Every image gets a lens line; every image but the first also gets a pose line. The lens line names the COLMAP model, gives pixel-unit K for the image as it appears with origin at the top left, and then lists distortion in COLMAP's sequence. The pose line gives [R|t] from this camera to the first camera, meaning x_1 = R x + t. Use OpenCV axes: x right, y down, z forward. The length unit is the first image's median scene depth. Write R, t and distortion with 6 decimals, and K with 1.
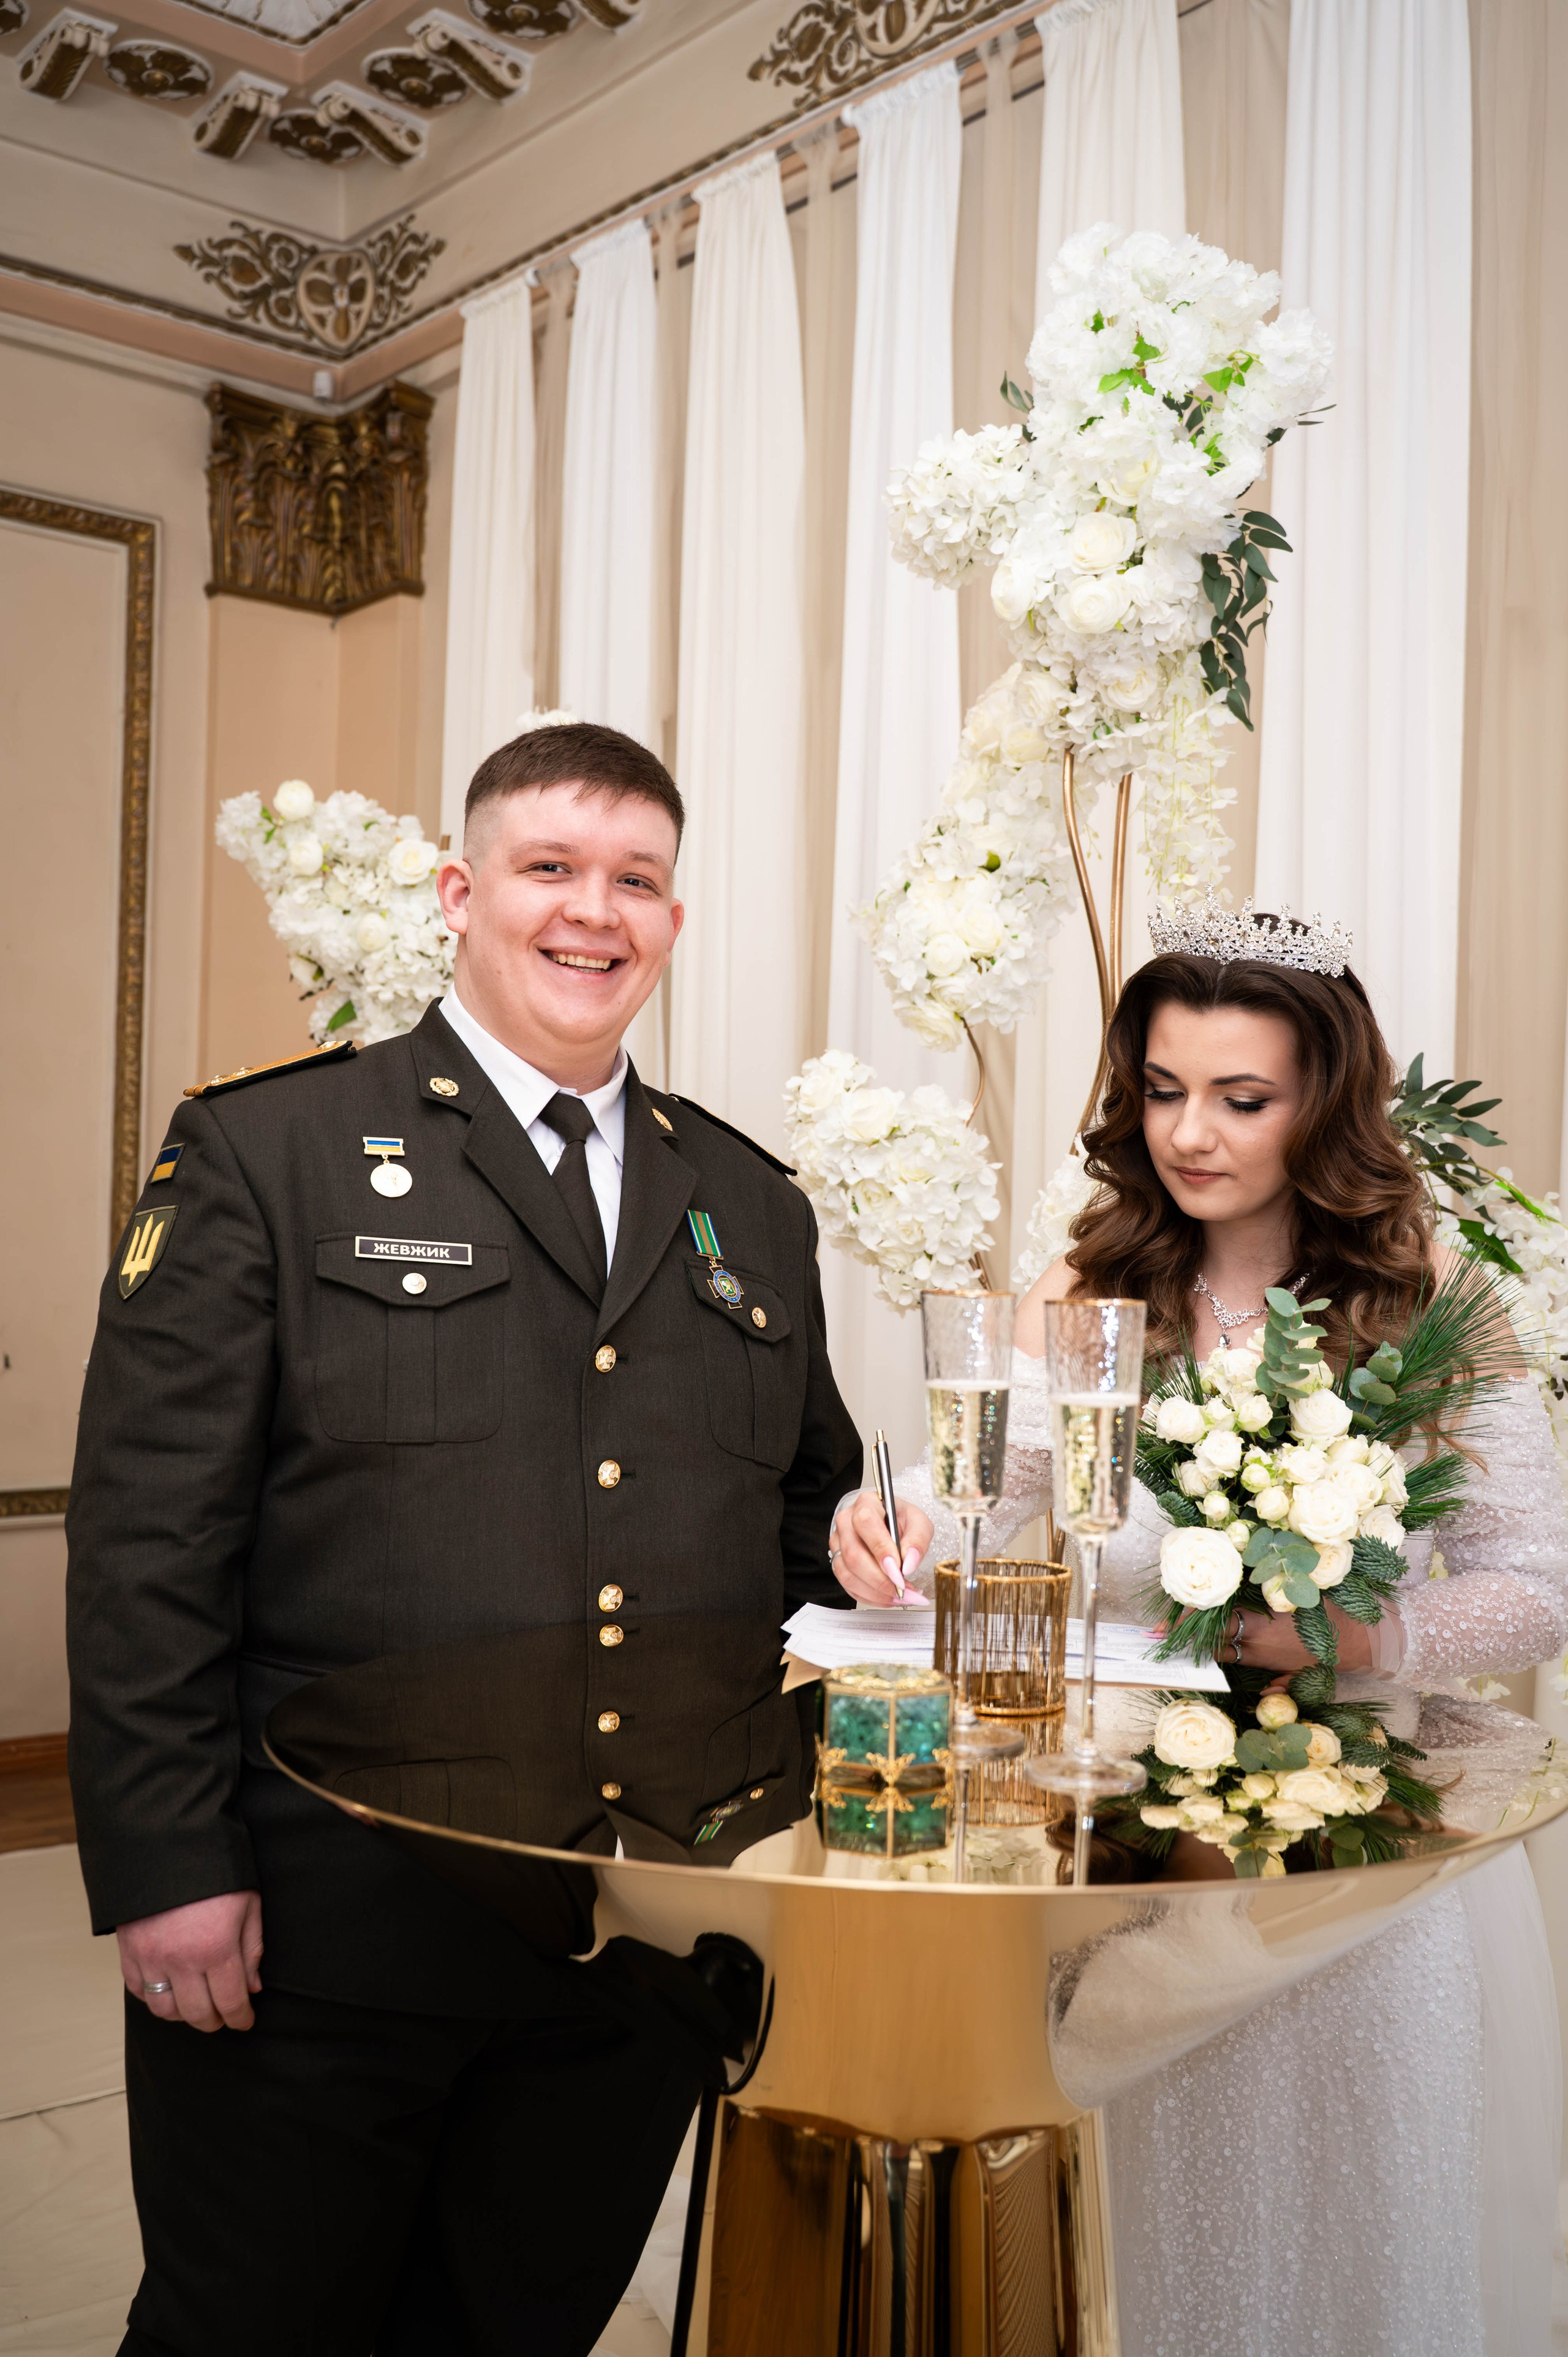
lens RADIAL K [[2336.6, 0, 784.0], [0, 2336.6, 1178.5], [0, 0, 1]] dist [0.004274, -0.011466]
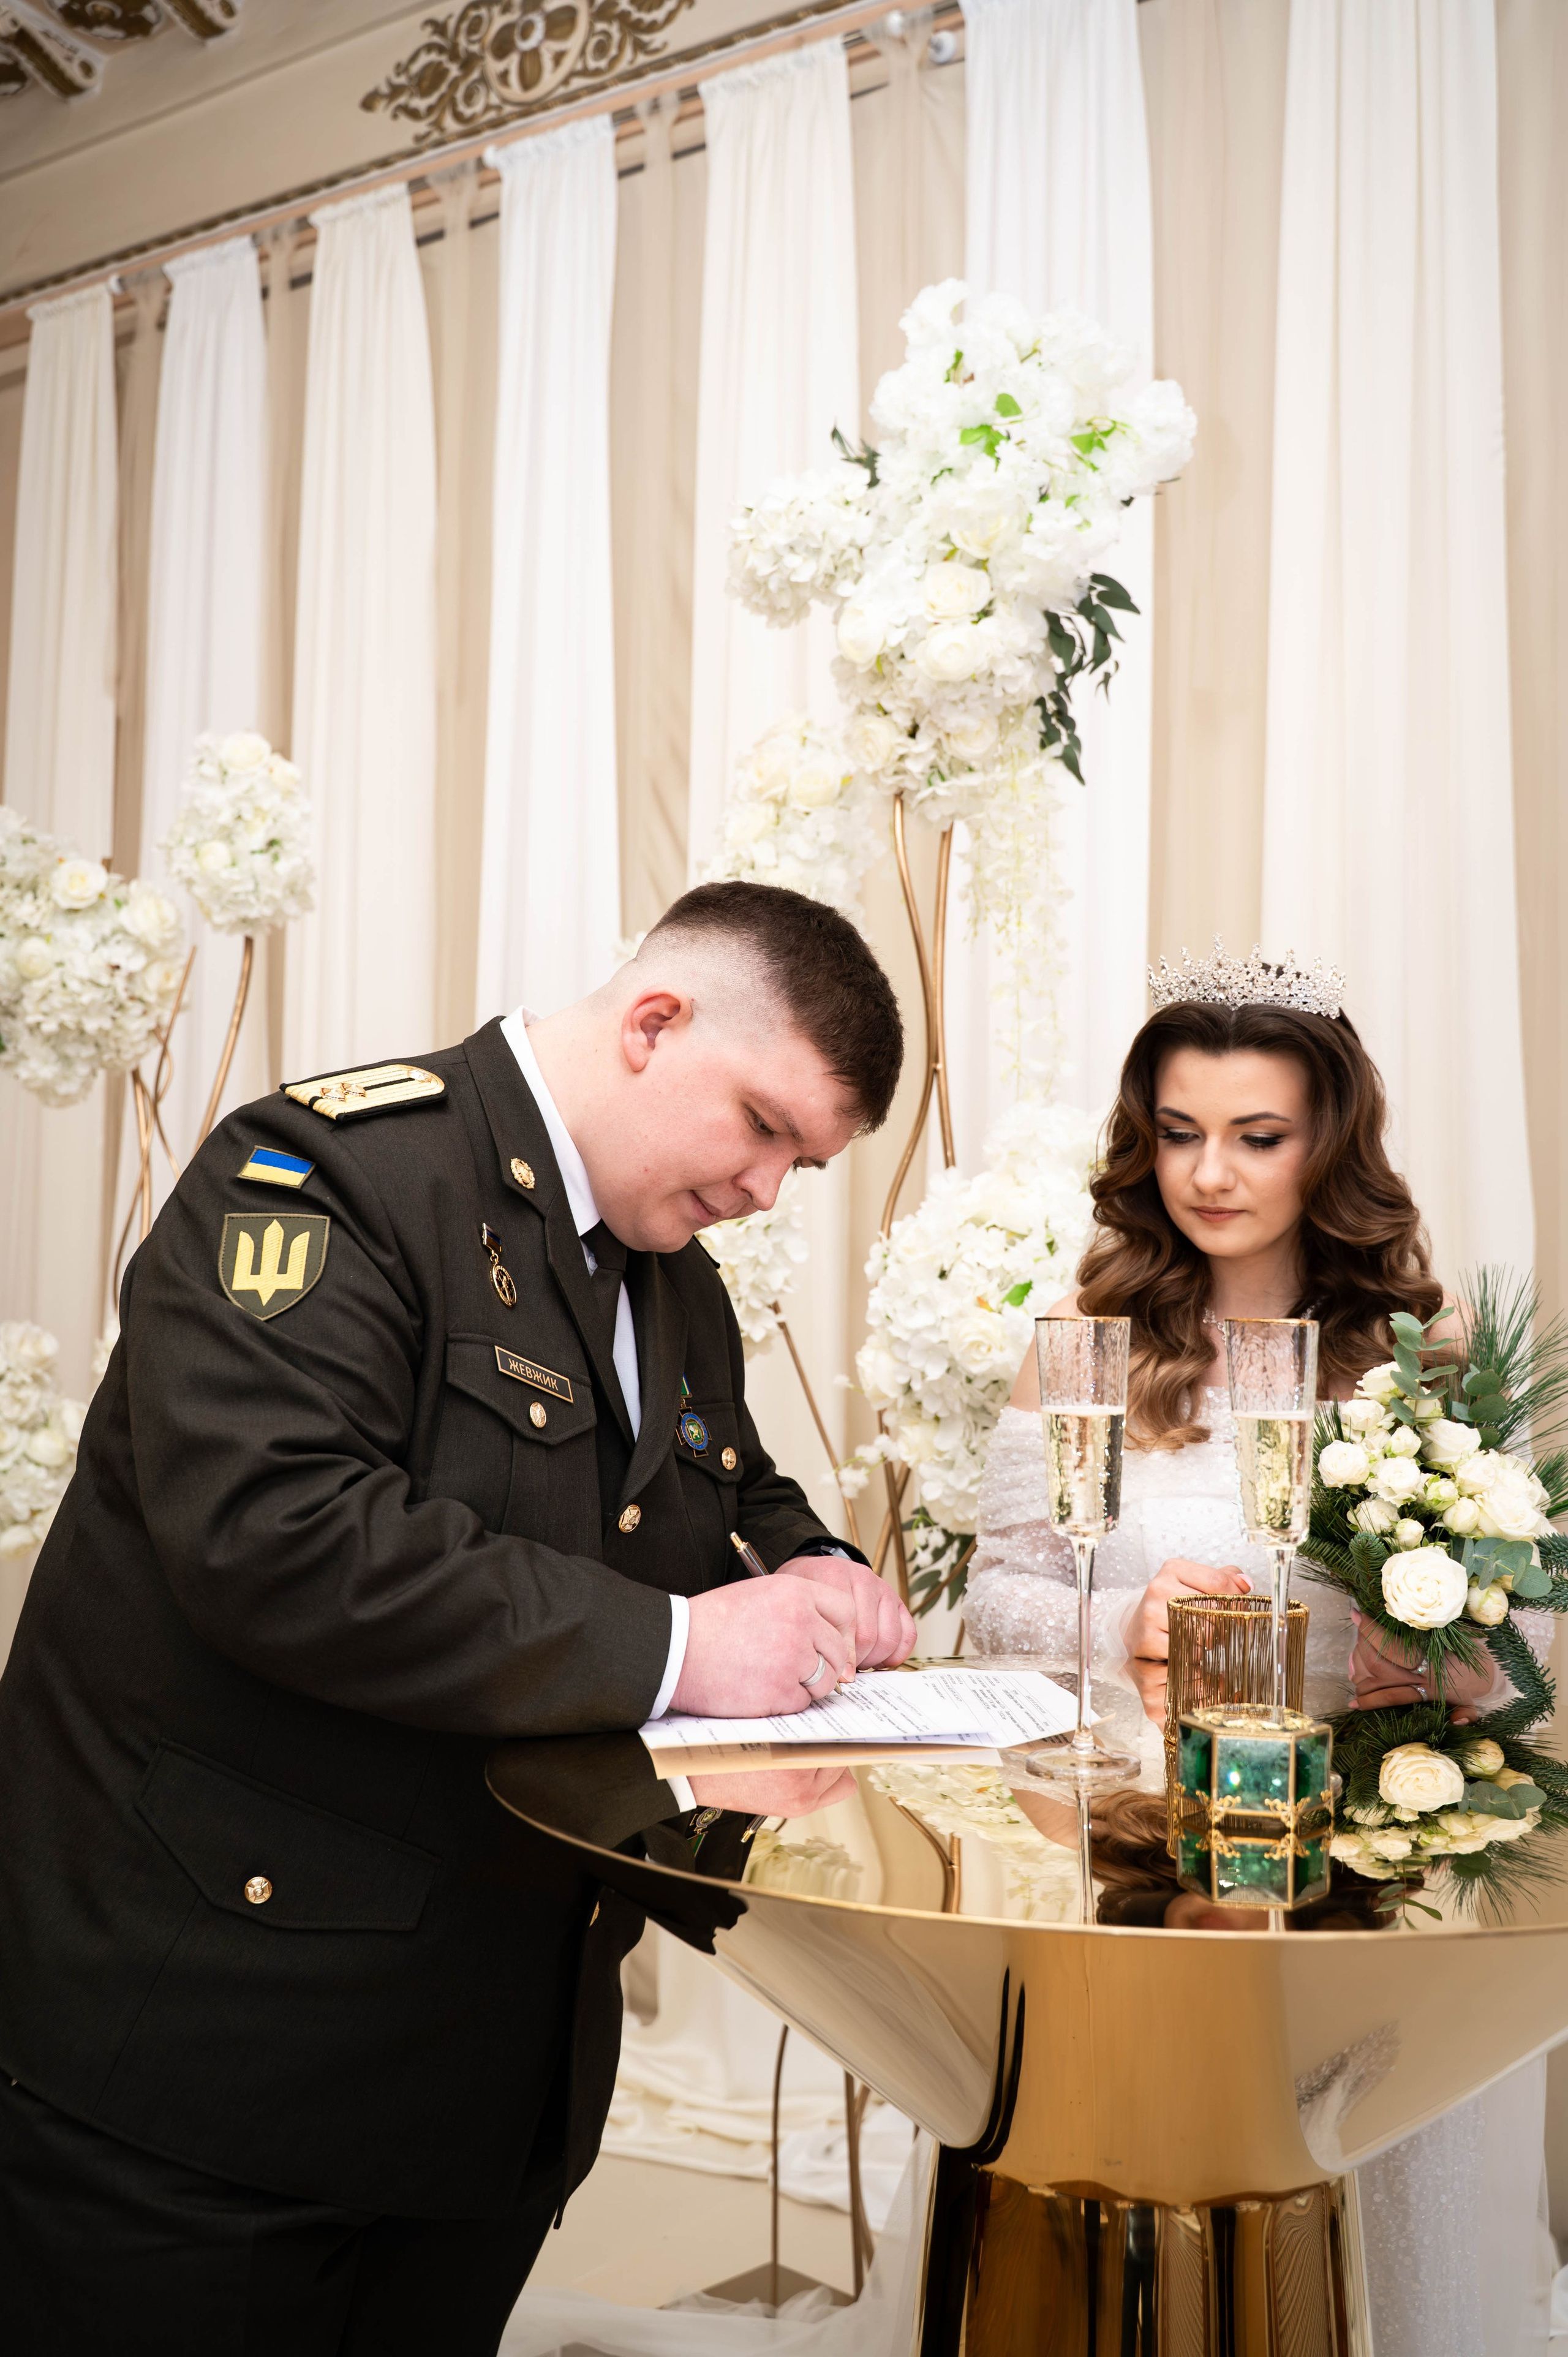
lens RADIAL K [[2299.3, 0, 784.0], [0, 2299.3, 1178.5], [0, 0, 1]] dist [0.004127, -0.005569]
pose [[0.963996, 0.009508, 0.265748, -0.093906], [-0.002569, 0.999647, -0.026446, 0.003930], [-0.265906, 0.024812, 0.963680, 0.031338]]
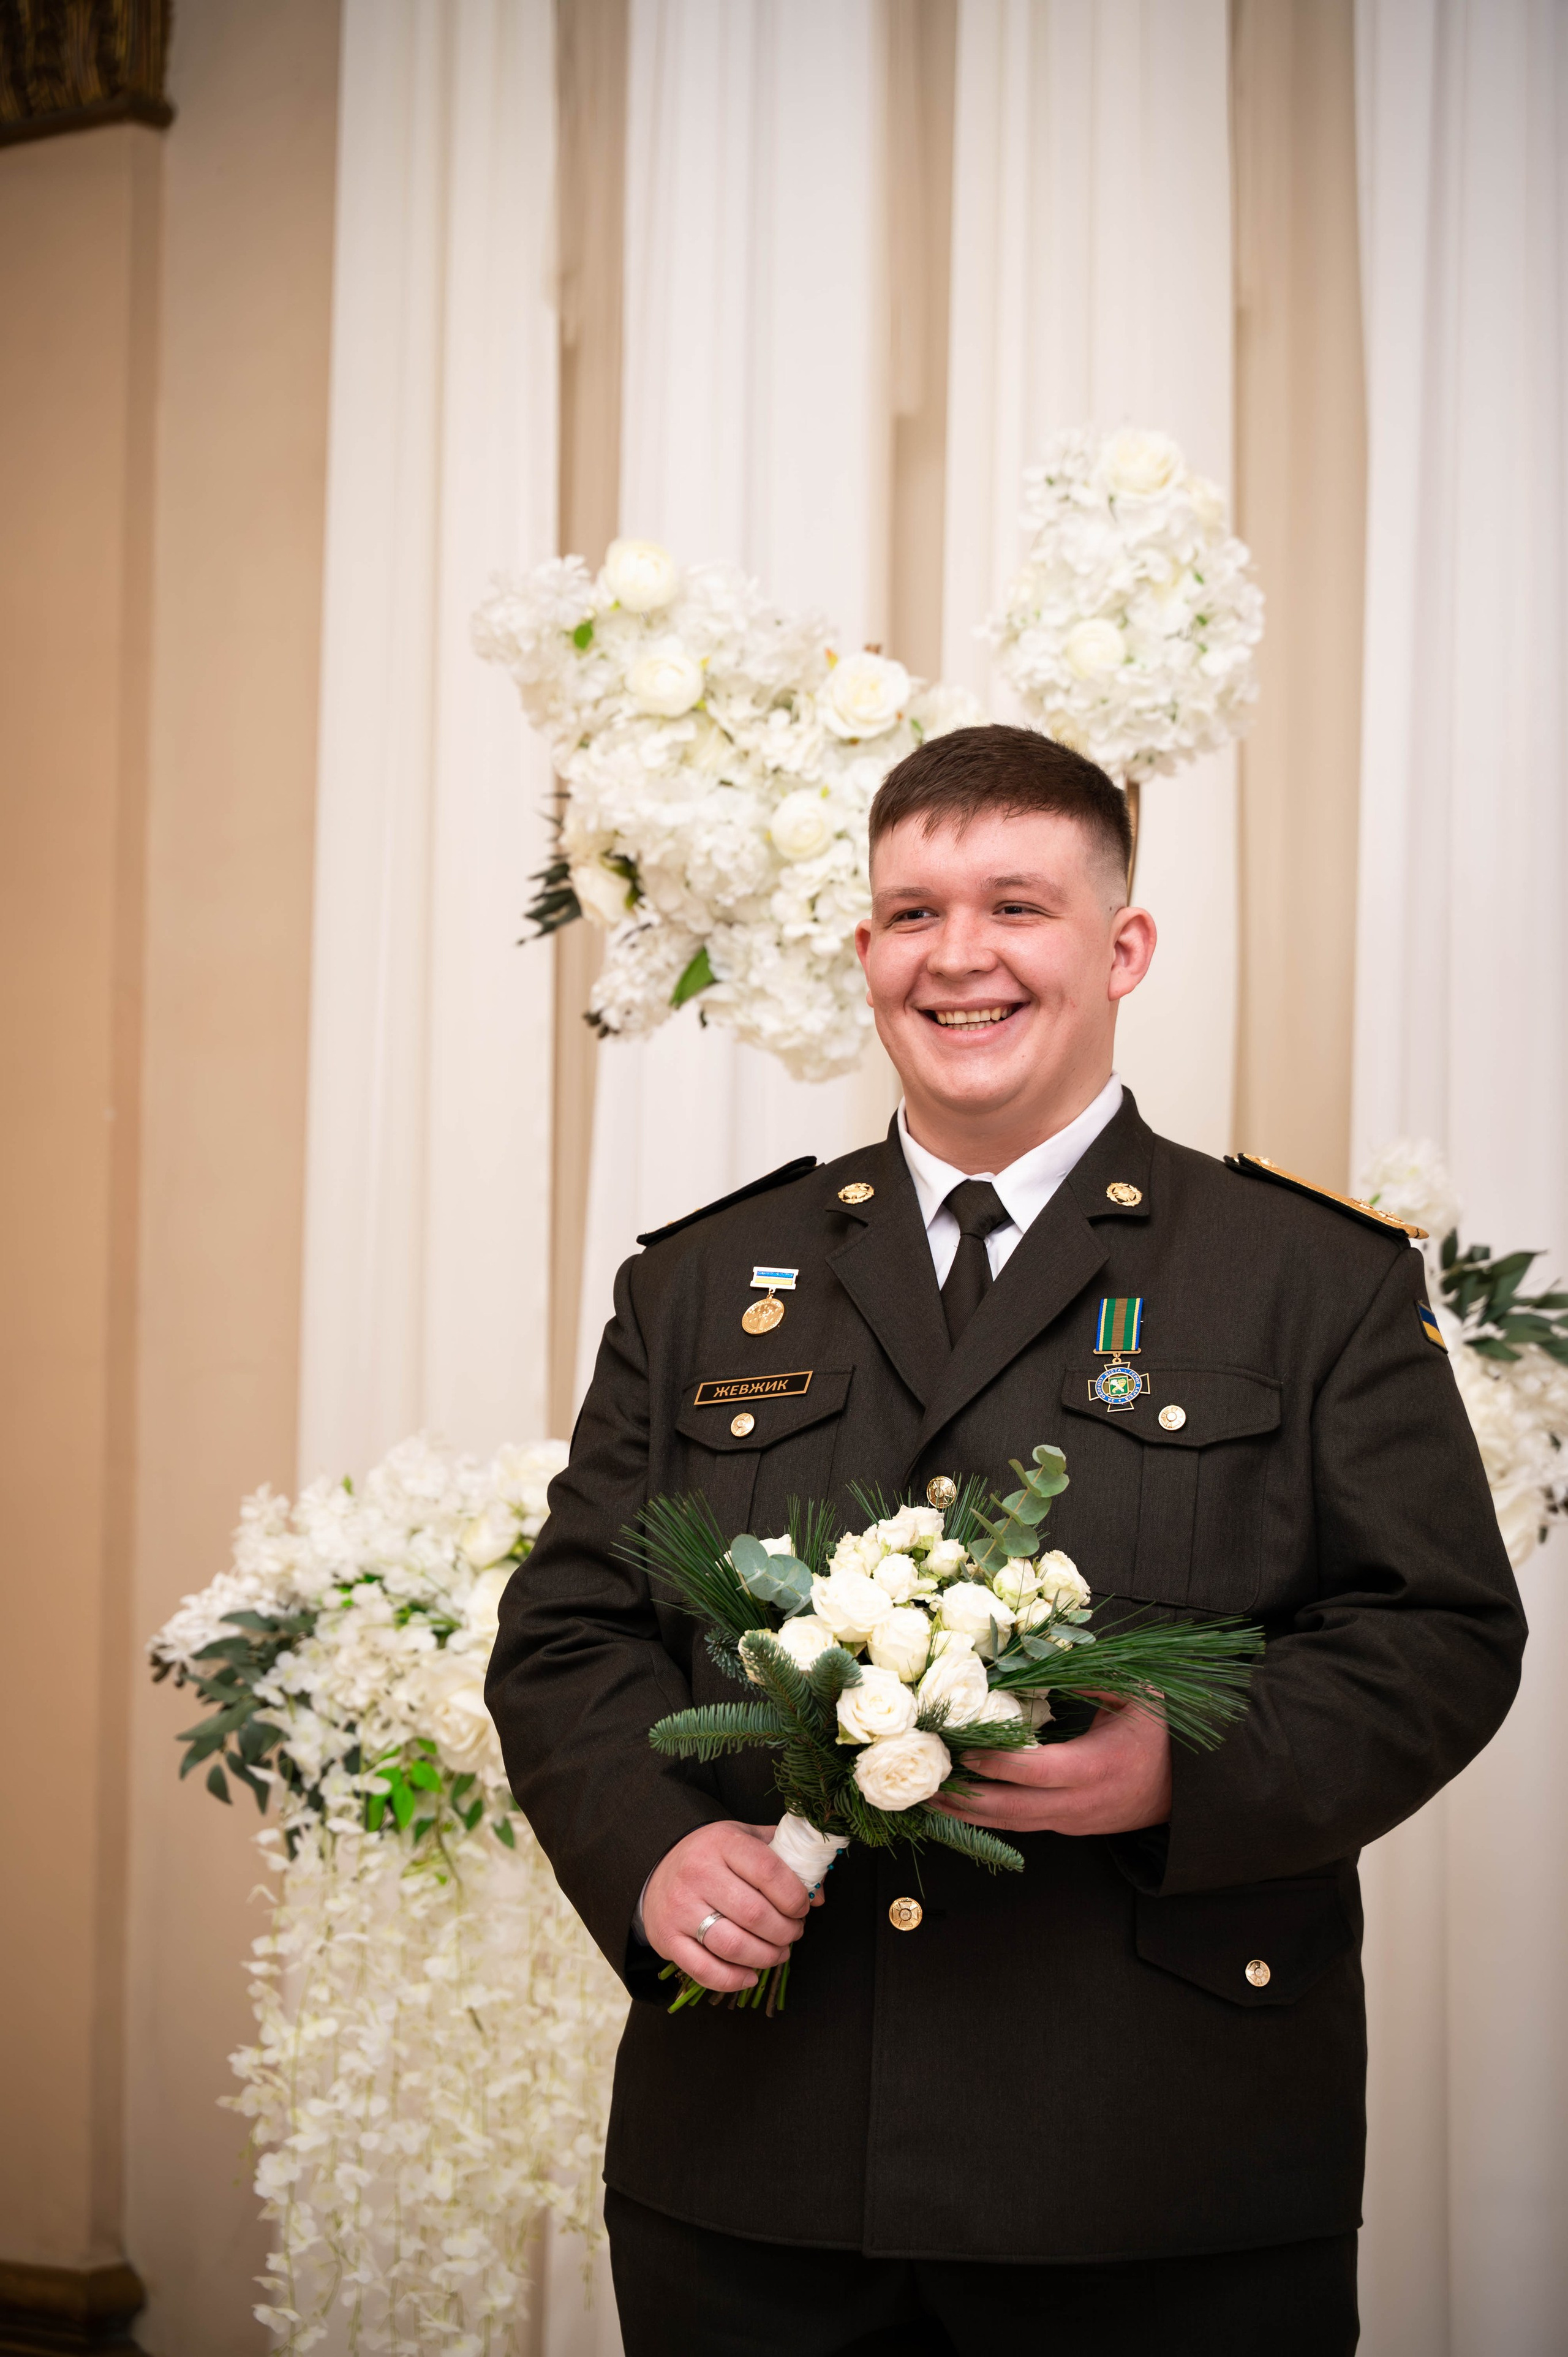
lens RADIAL K [[5041.2, 0, 784.0], [0, 5041.2, 1178.5], [0, 0, 1]] dist [0.008662, -0.168609]
pose [[0.975031, 0.005632, 0.221996, -0.312585], [0.000049, 0.999673, -0.025575, 0.003988], [-0.222067, 0.024947, 0.974712, -0.091067]]
